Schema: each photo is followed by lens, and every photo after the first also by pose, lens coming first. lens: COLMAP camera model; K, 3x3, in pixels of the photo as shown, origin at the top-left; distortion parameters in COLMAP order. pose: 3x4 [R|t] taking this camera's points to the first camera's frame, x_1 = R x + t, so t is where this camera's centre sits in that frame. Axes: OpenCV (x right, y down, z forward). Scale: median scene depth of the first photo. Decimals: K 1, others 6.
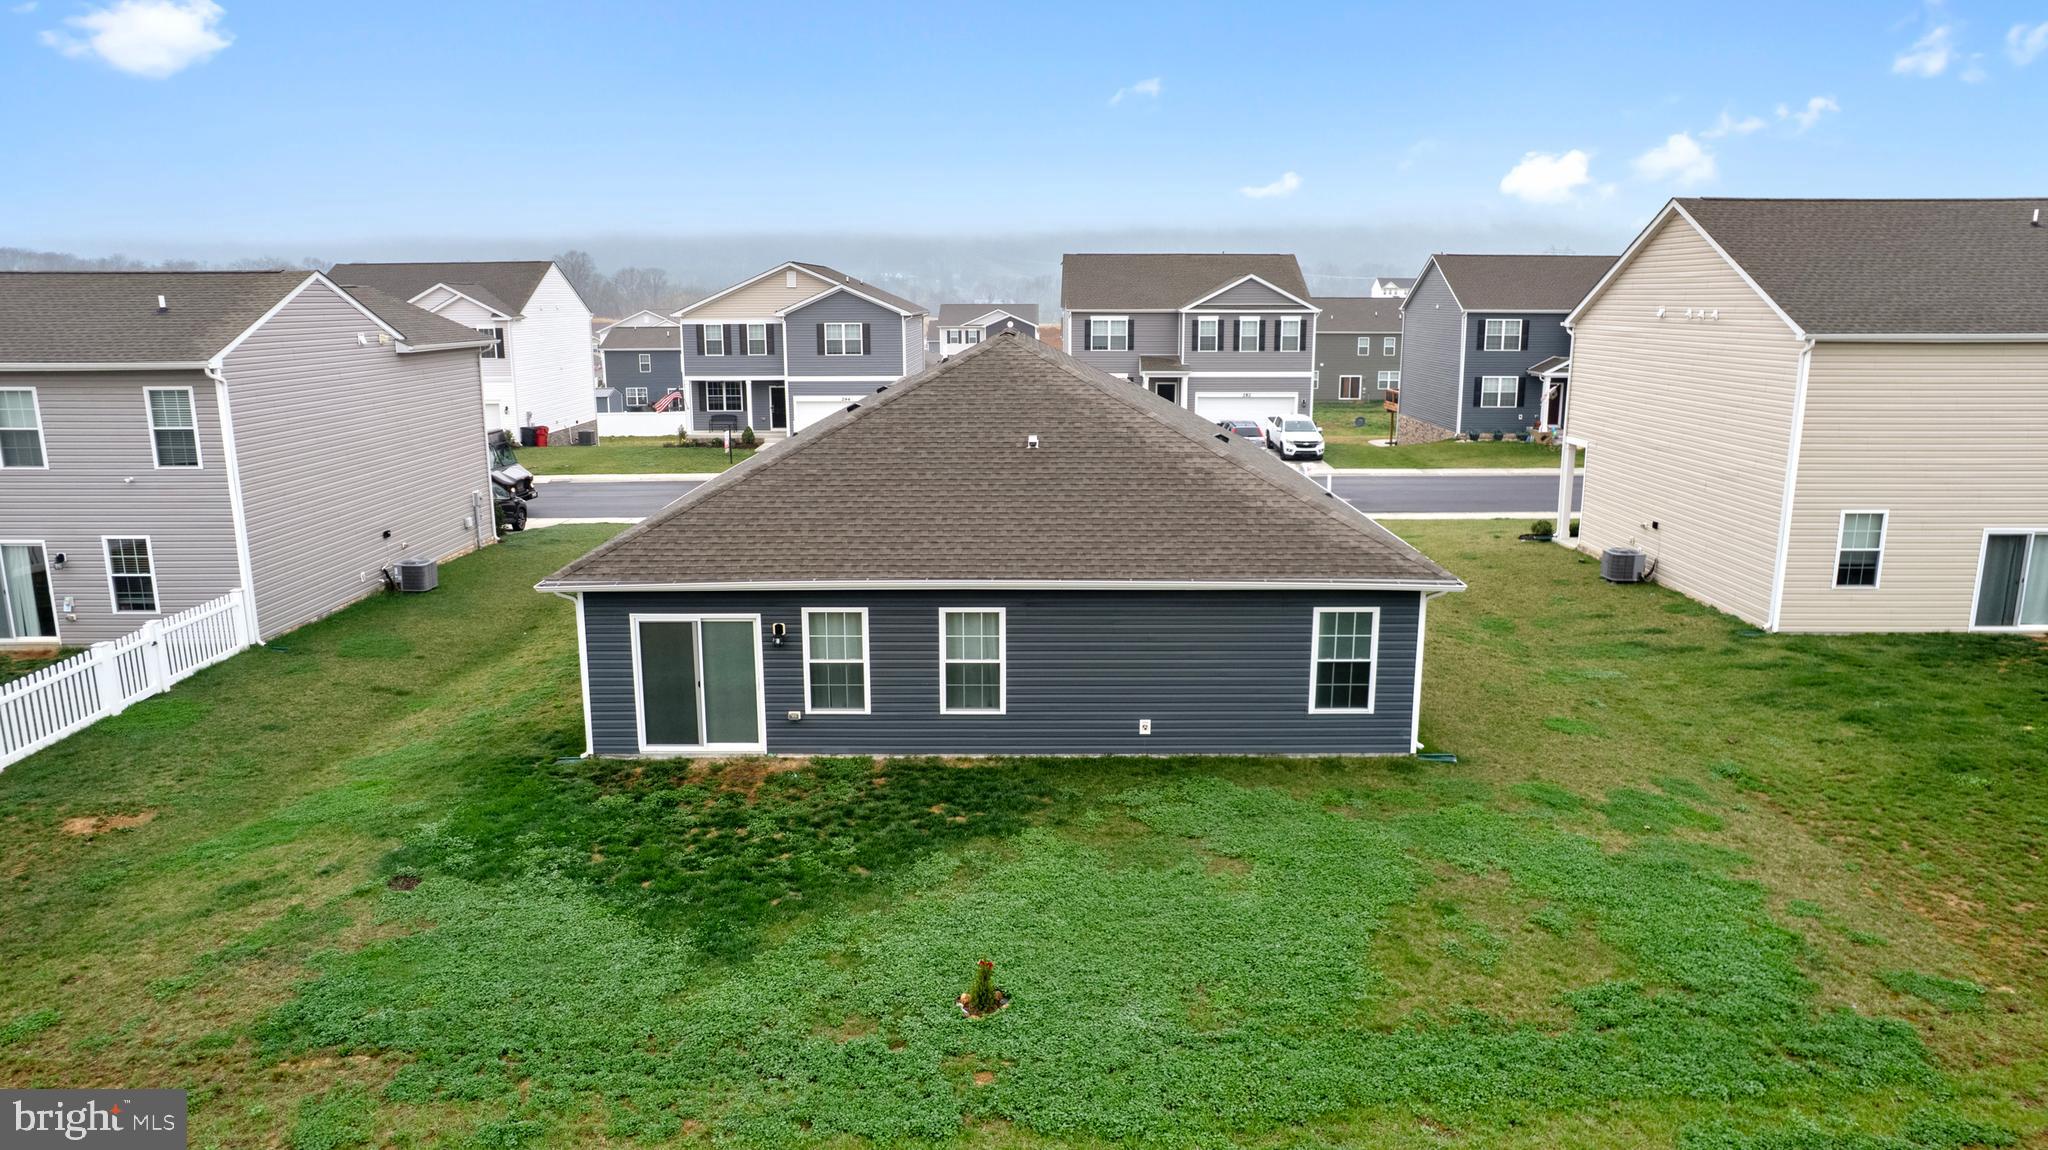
lens RADIAL K [[1308.3, 0, 1024.0], [0, 1308.3, 575.0], [0, 0, 1]] dist [-0.071767, 0.060911]
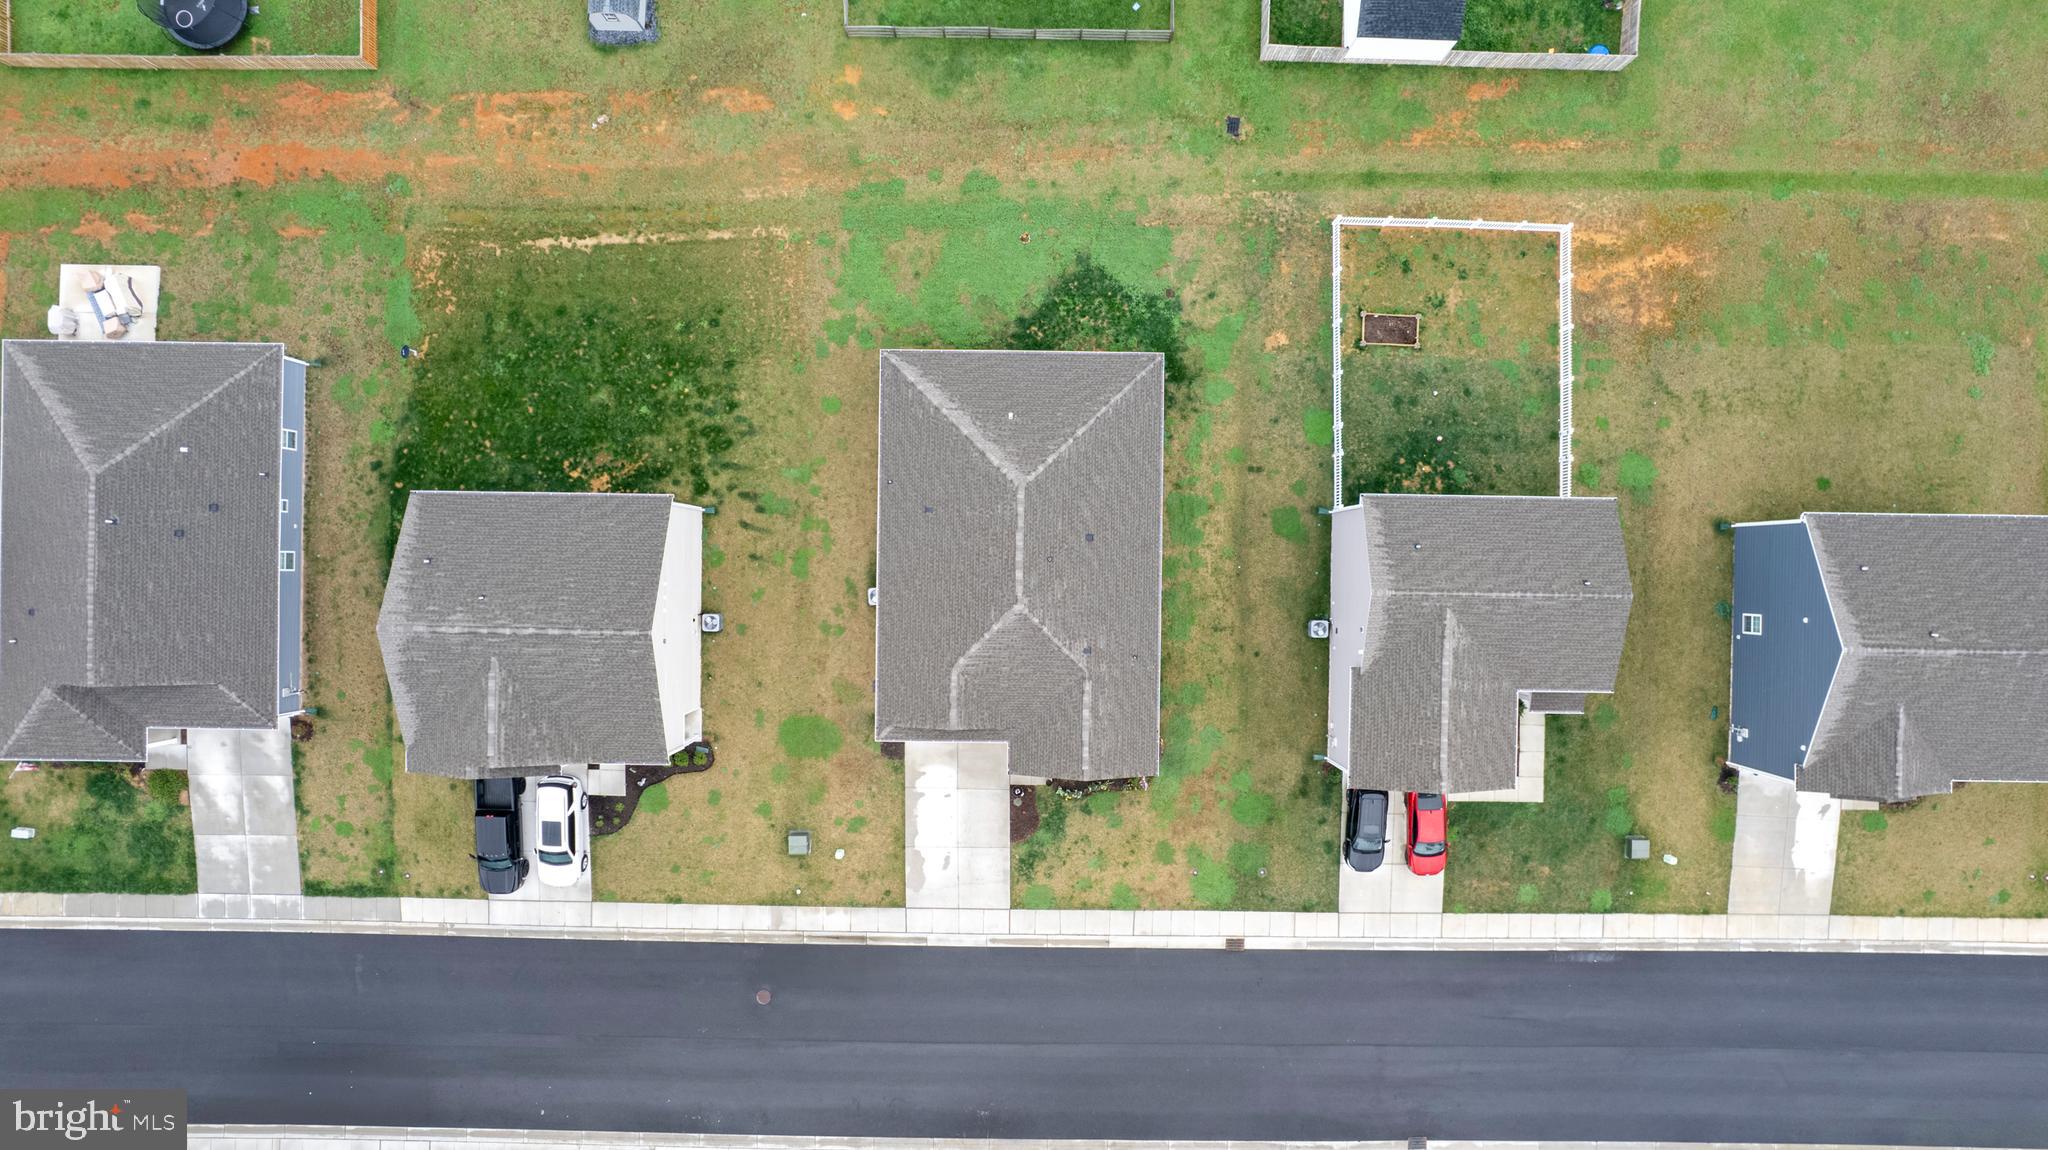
lens RADIAL K [[1308.3, 0, 1024.0], [0, 1308.3, 575.0], [0, 0, 1]] dist [-0.071767, 0.060911]
pose [[-0.999949, -0.010057, -0.000602, -0.020828], [0.001569, -0.214452, 0.976733, -2.650623], [-0.009952, 0.976683, 0.214456, 0.667702]]
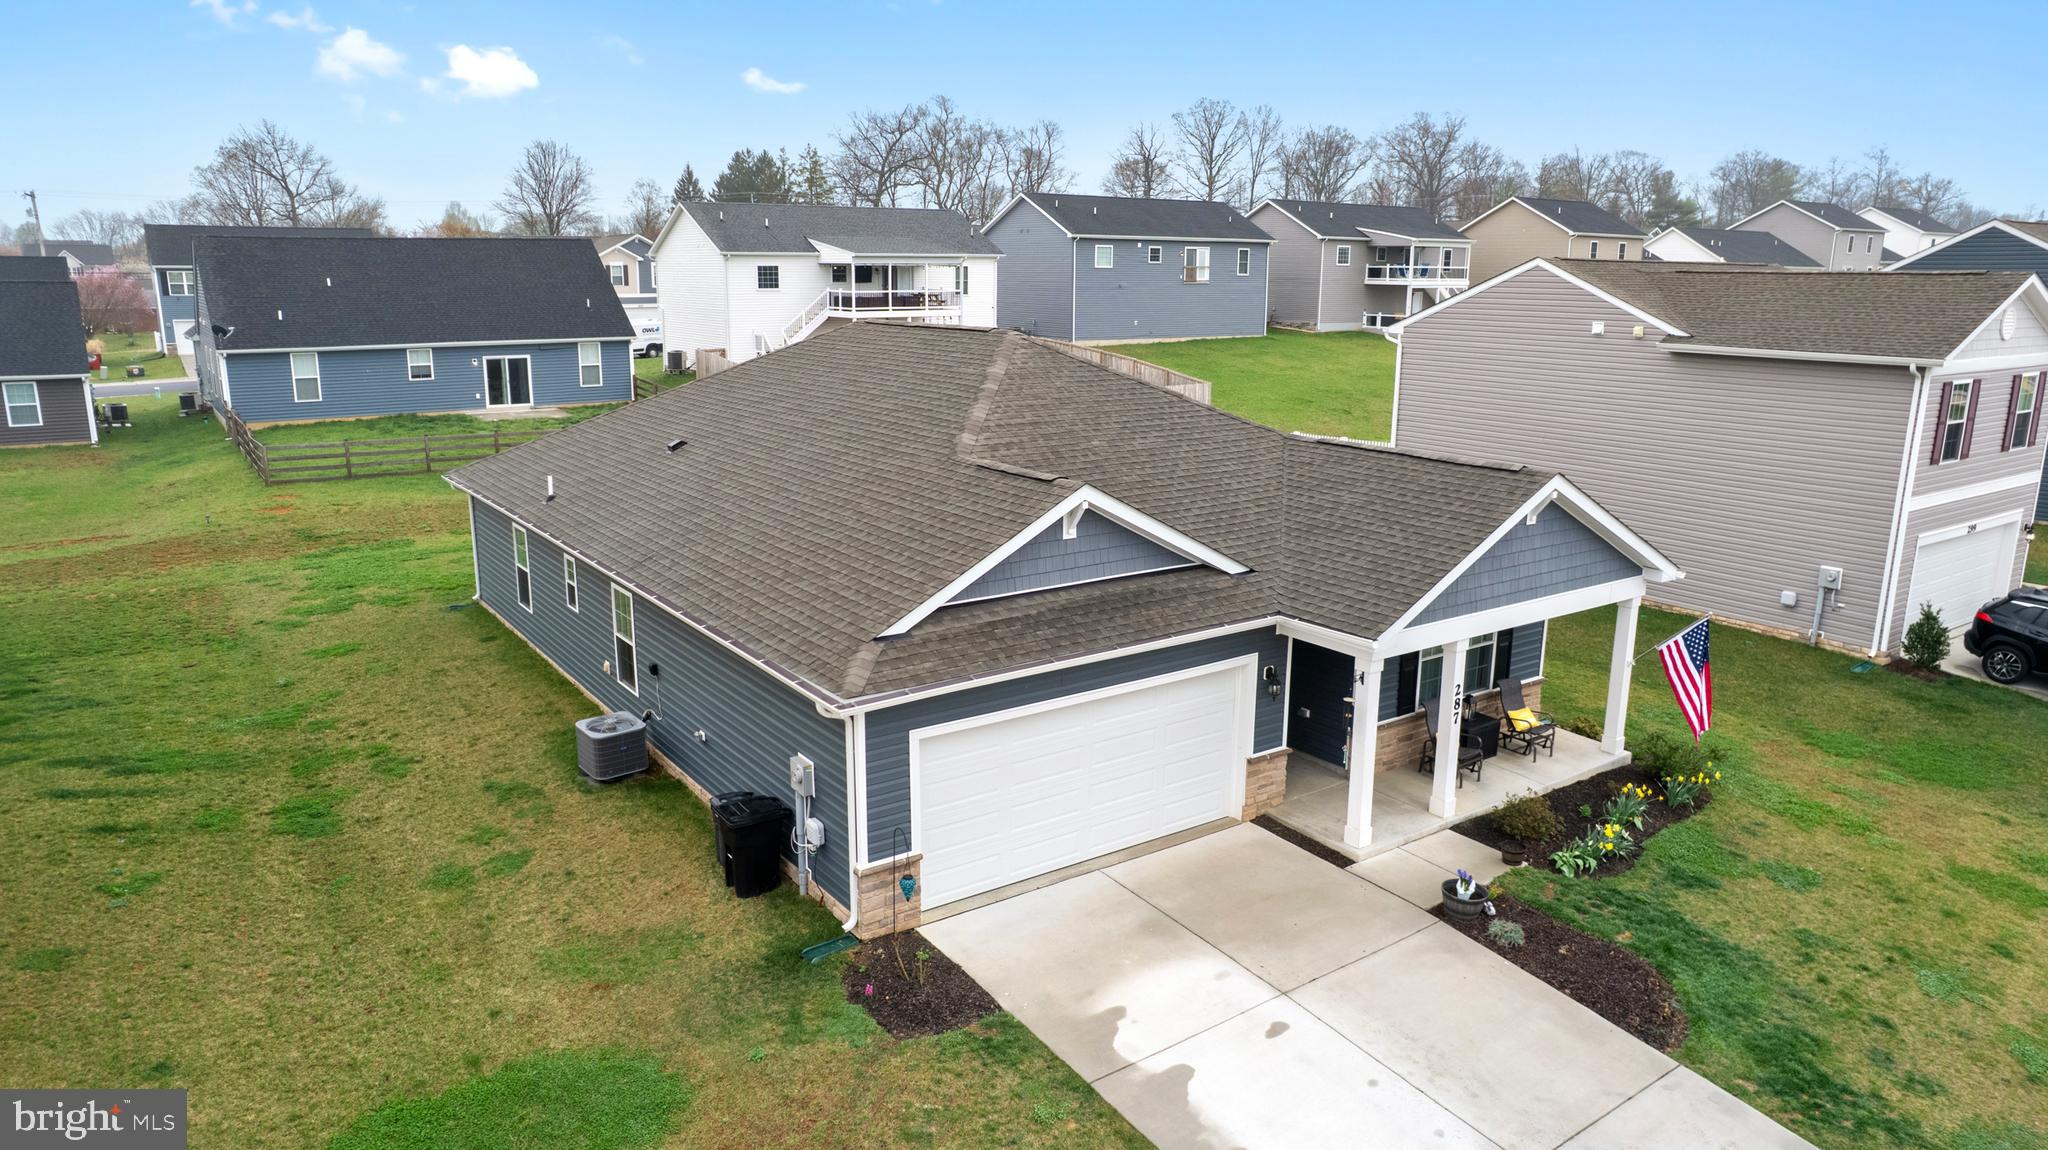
lens RADIAL K [[1318.9, 0, 1024.0], [0, 1318.9, 575.0], [0, 0, 1]] dist [-0.077416, 0.070334]
pose [[-0.815847, 0.128697, -0.563764, 0.517242], [-0.125212, 0.912475, 0.389501, -0.439475], [0.564548, 0.388364, -0.728326, 1.991195]]
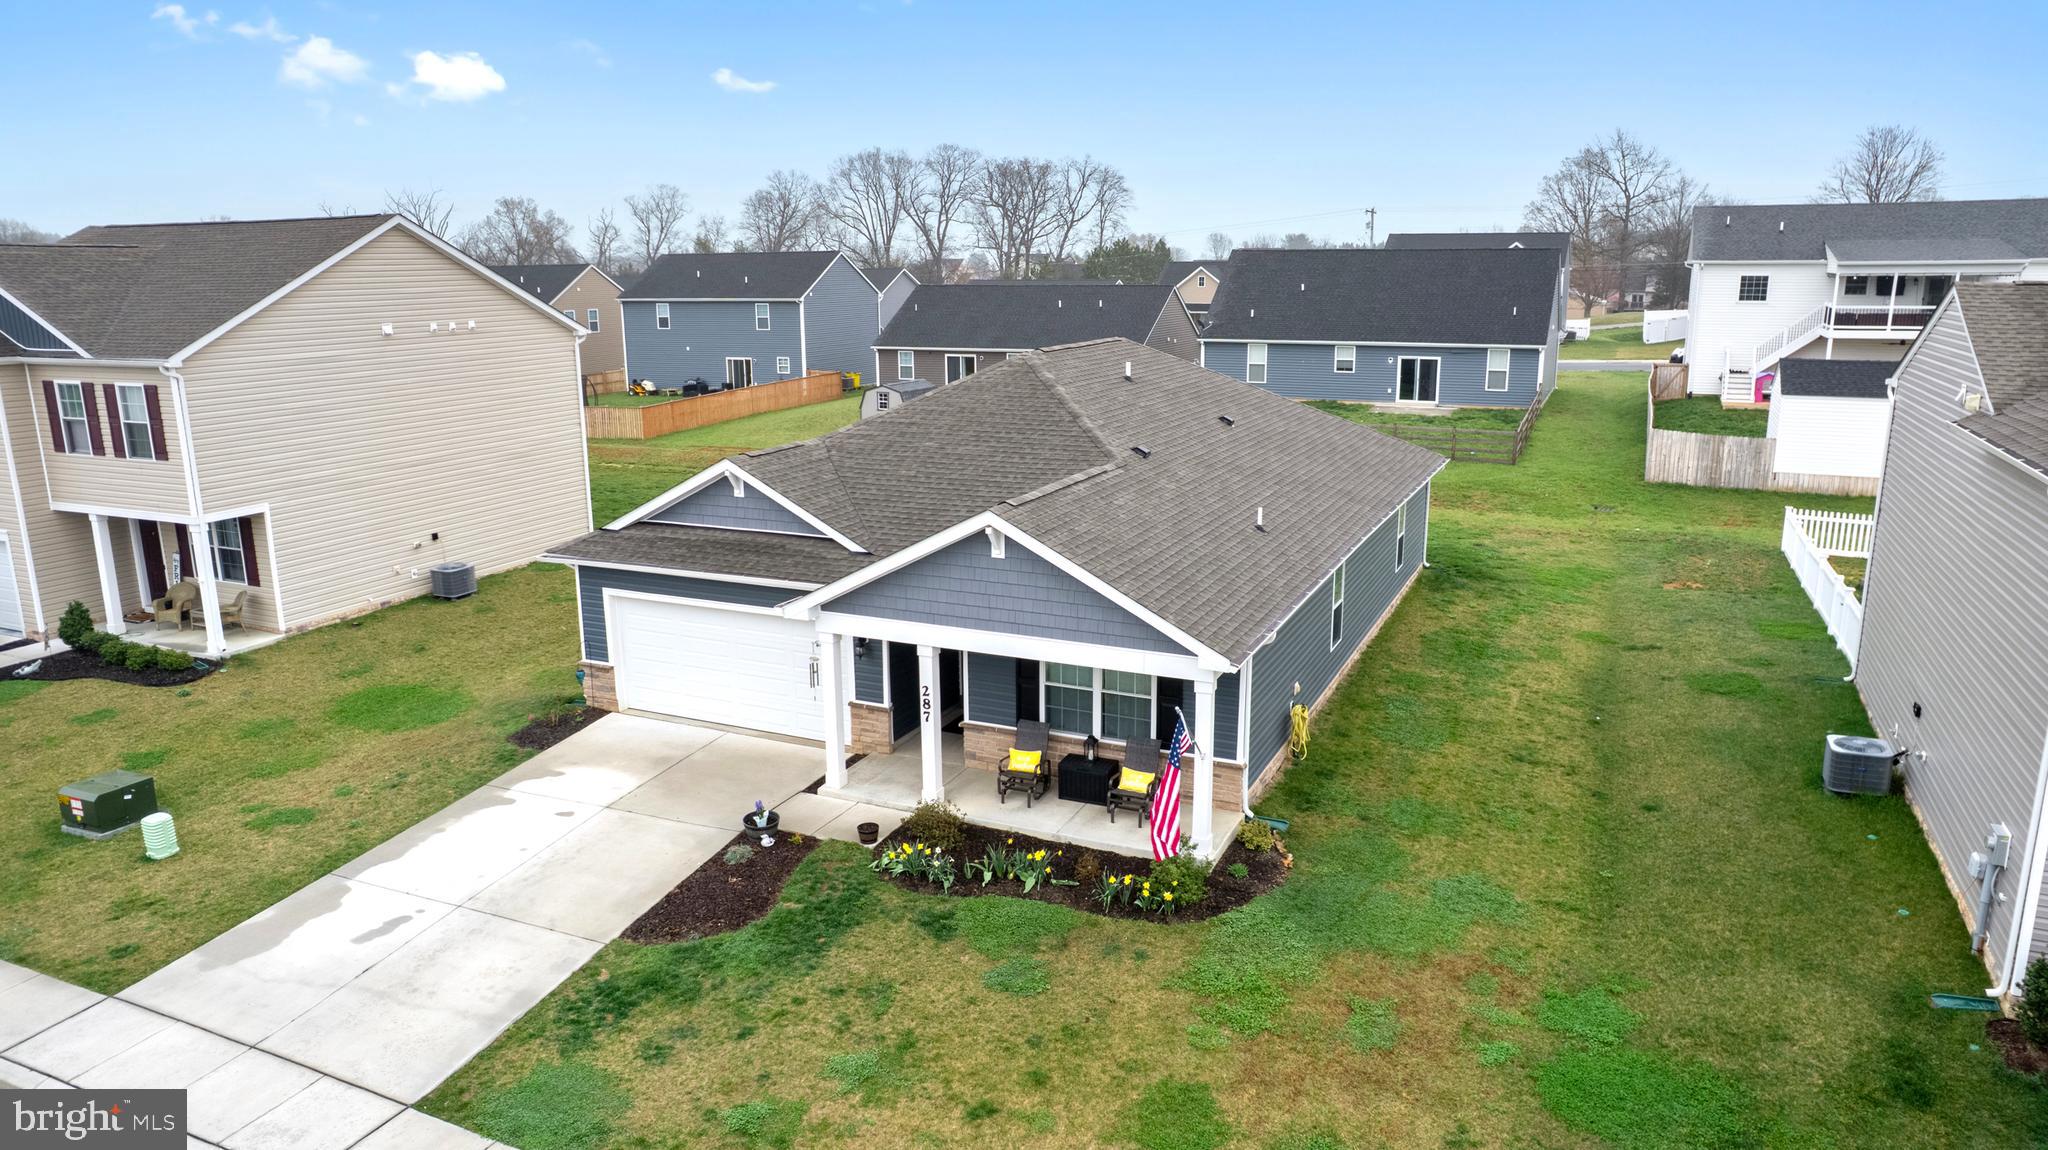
lens RADIAL K [[1333.9, 0, 1024.0], [0, 1333.9, 575.0], [0, 0, 1]] dist [-0.074515, 0.065187]
pose [[-0.908288, -0.086401, 0.409327, -0.483184], [0.097448, 0.907829, 0.407860, -0.522156], [-0.406838, 0.410343, -0.816150, 2.240814]]
